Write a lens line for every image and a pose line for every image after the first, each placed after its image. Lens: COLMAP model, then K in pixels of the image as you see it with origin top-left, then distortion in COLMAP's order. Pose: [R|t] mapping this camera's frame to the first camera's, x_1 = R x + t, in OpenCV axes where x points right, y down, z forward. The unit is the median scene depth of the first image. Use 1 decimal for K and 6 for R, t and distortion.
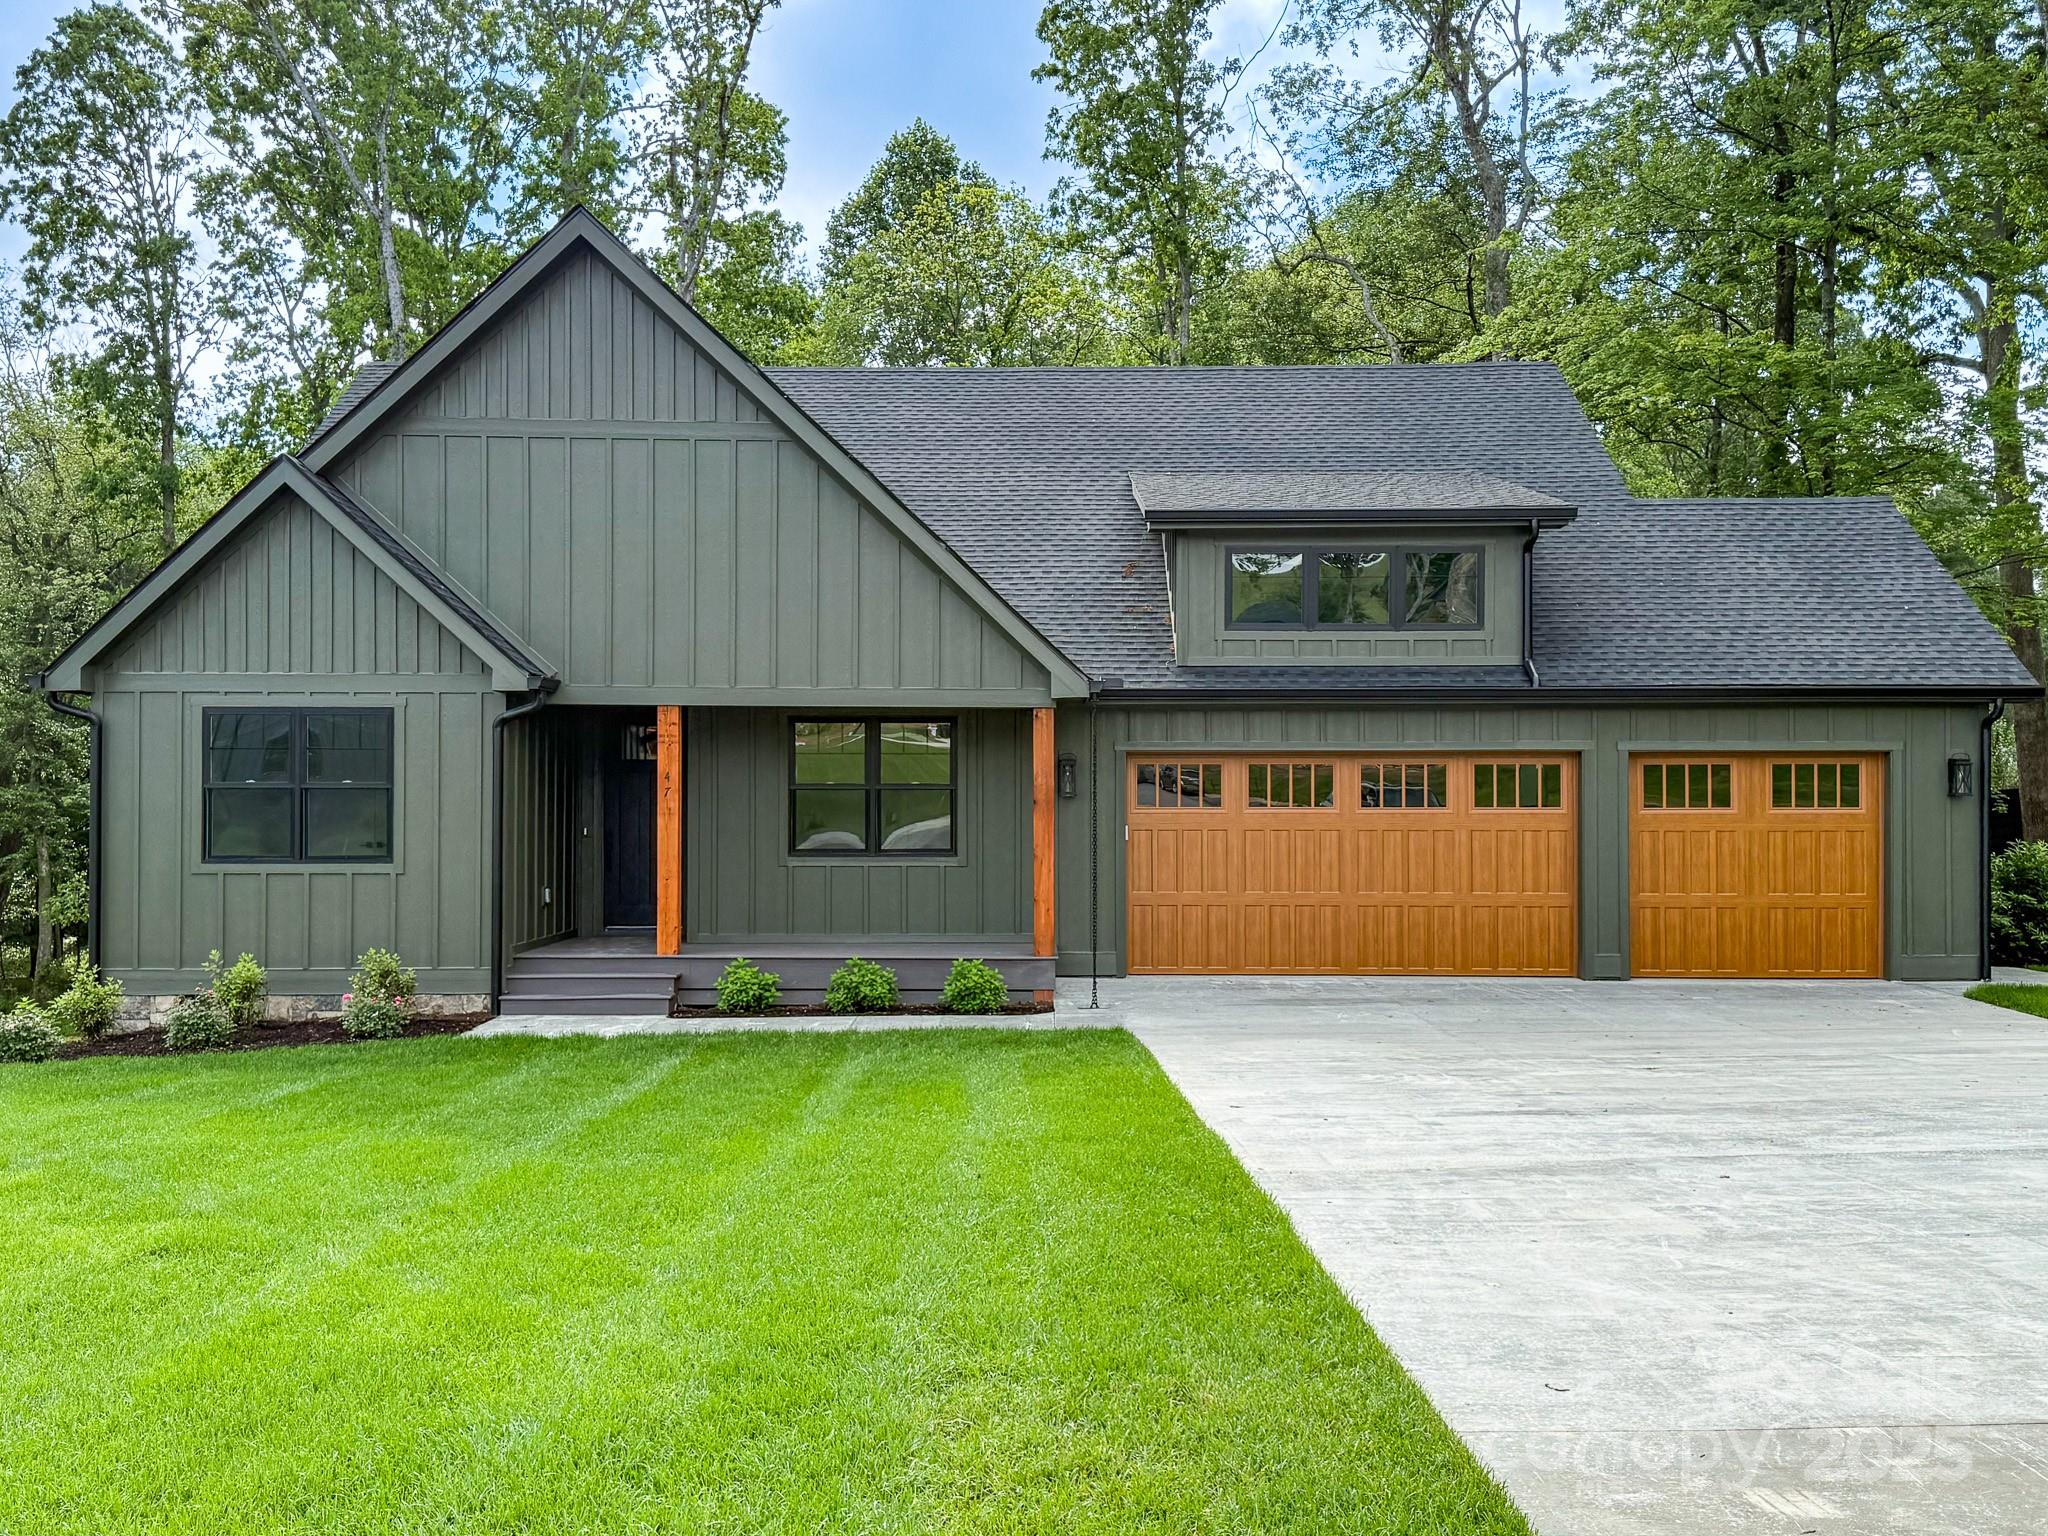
lens RADIAL K [[2045.7, 0, 1029.5], [0, 2045.7, 769.8], [0, 0, 1]] dist [0.018167, 0.000000]
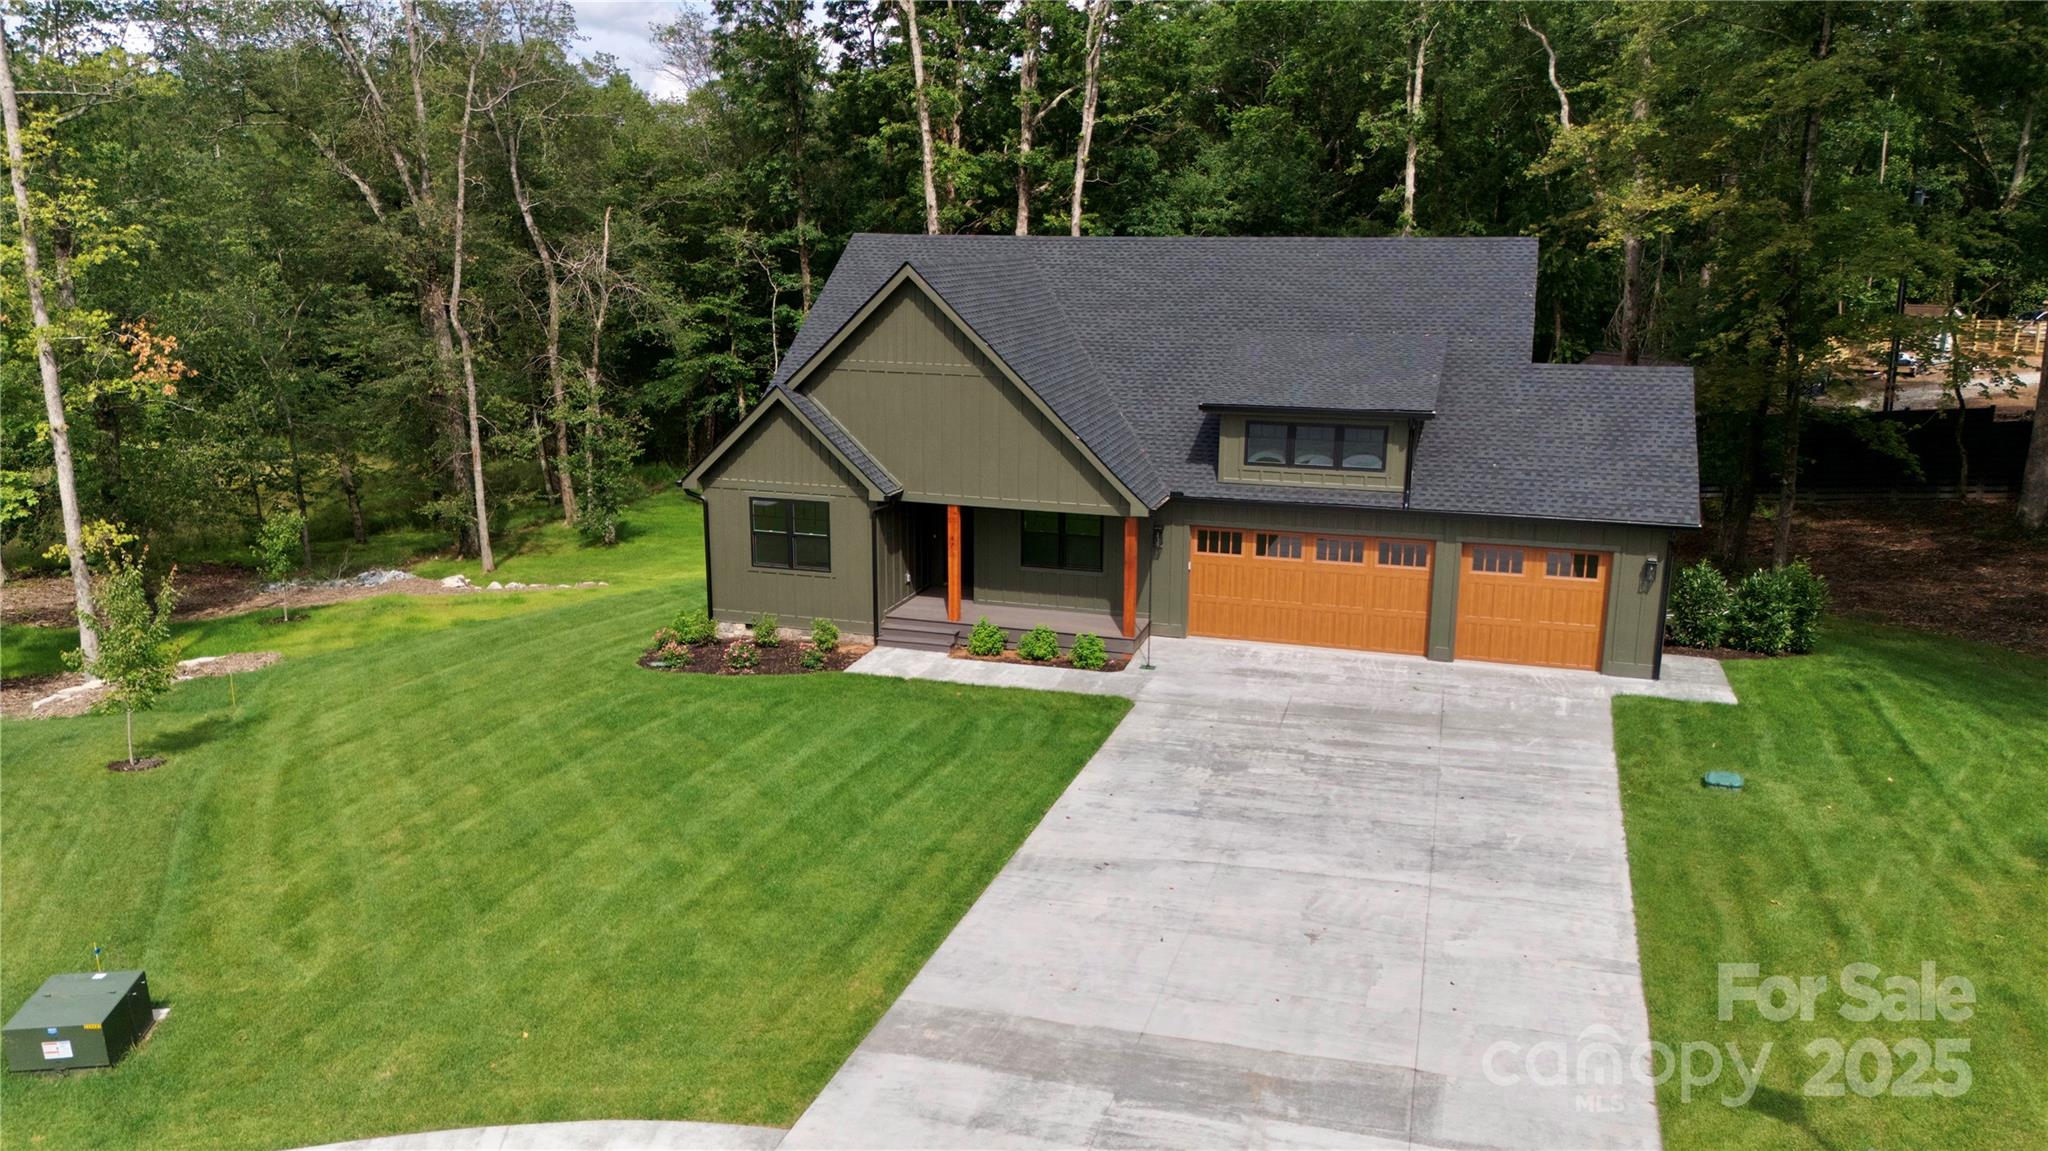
lens RADIAL K [[1534.7, 0, 1018.9], [0, 1534.7, 587.2], [0, 0, 1]] dist [0.064315, -0.059481]
pose [[0.954784, 0.074512, -0.287811, 0.311201], [-0.001084, 0.968949, 0.247256, -0.306609], [0.297297, -0.235765, 0.925218, -0.397289]]
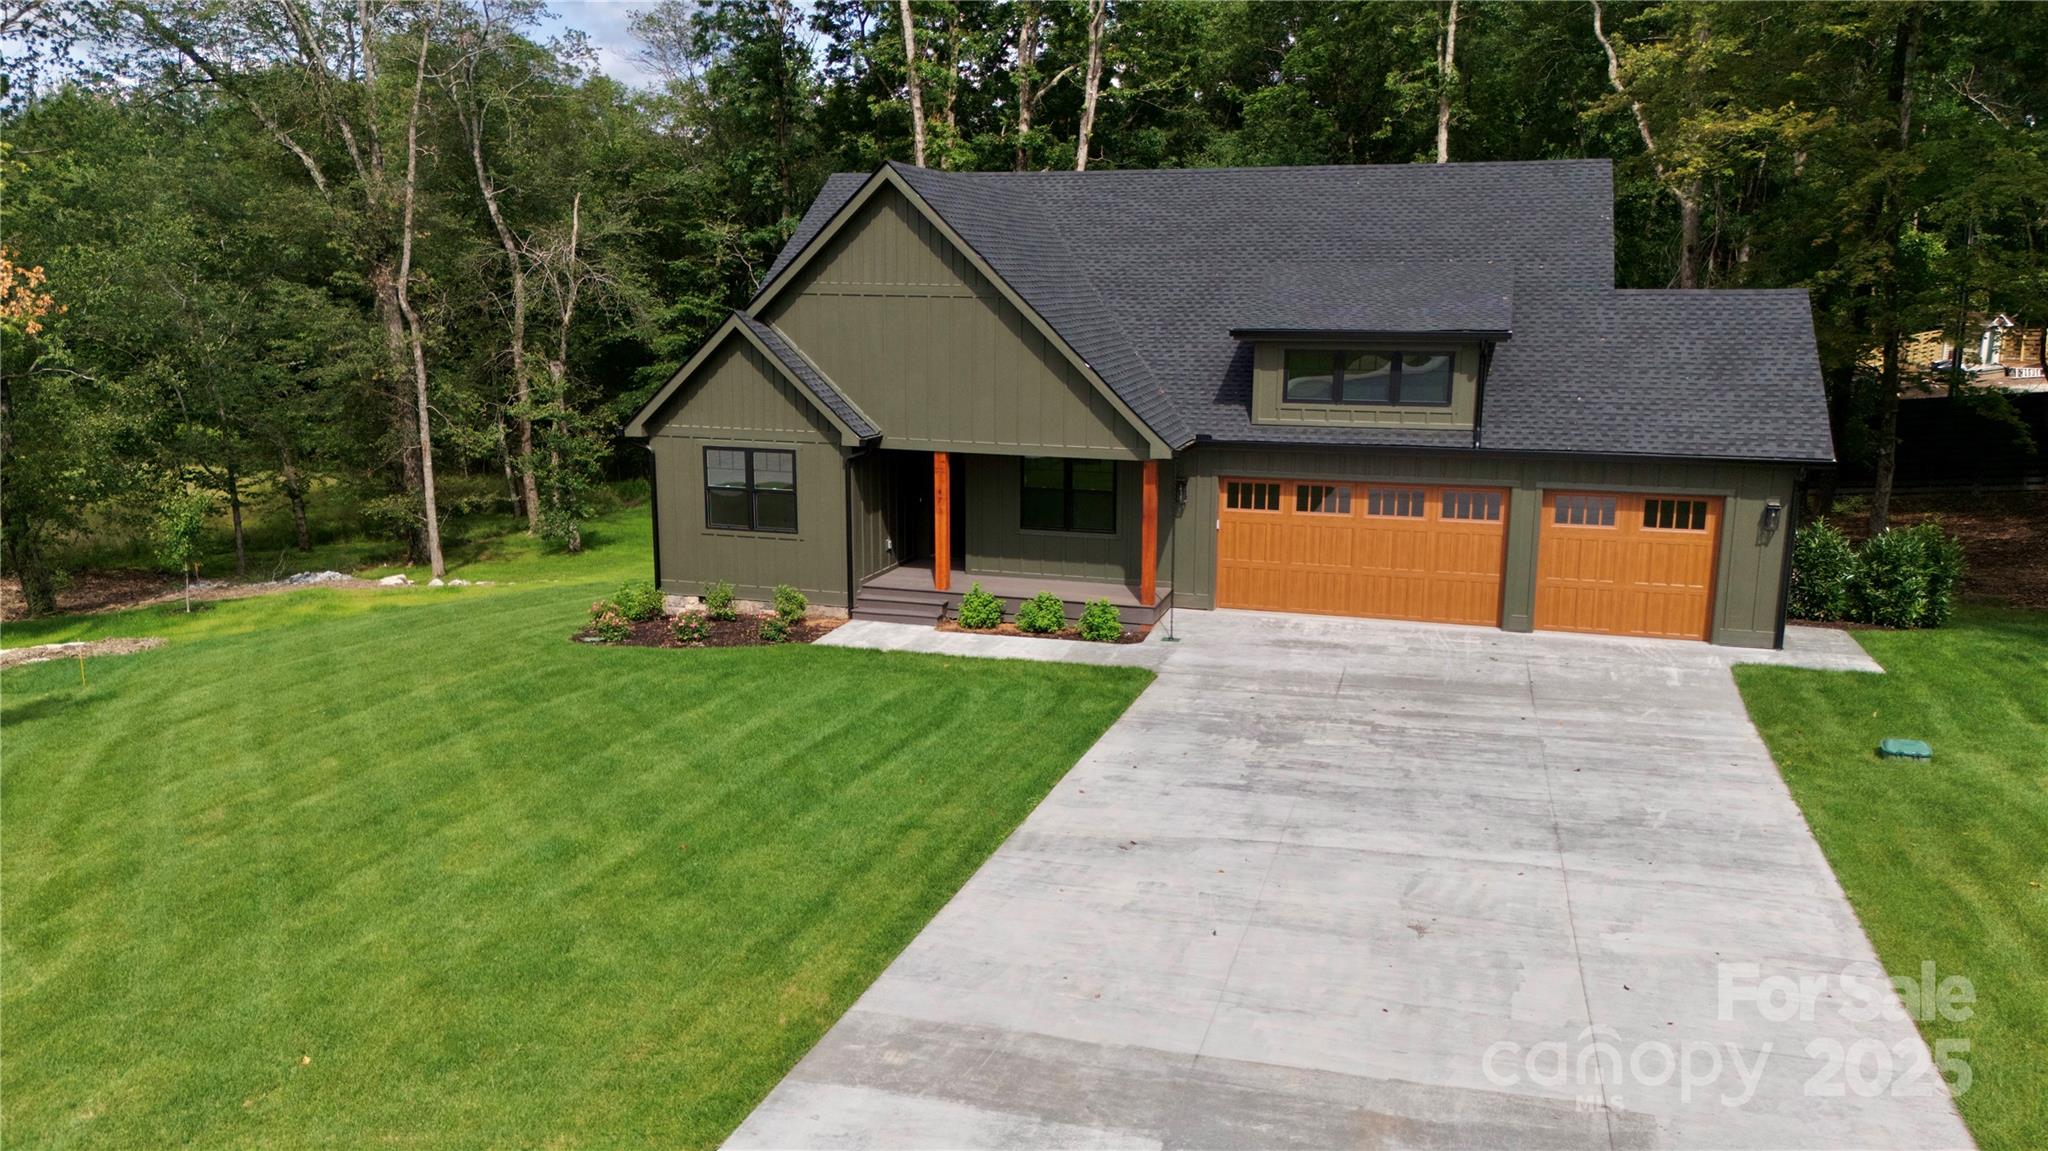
lens RADIAL K [[1534.7, 0, 1019.6], [0, 1534.7, 584.0], [0, 0, 1]] dist [0.064315, -0.059481]
pose [[0.955351, 0.062565, -0.288775, 0.254285], [-0.000408, 0.977604, 0.210454, -0.181674], [0.295474, -0.200940, 0.933980, -0.217088]]
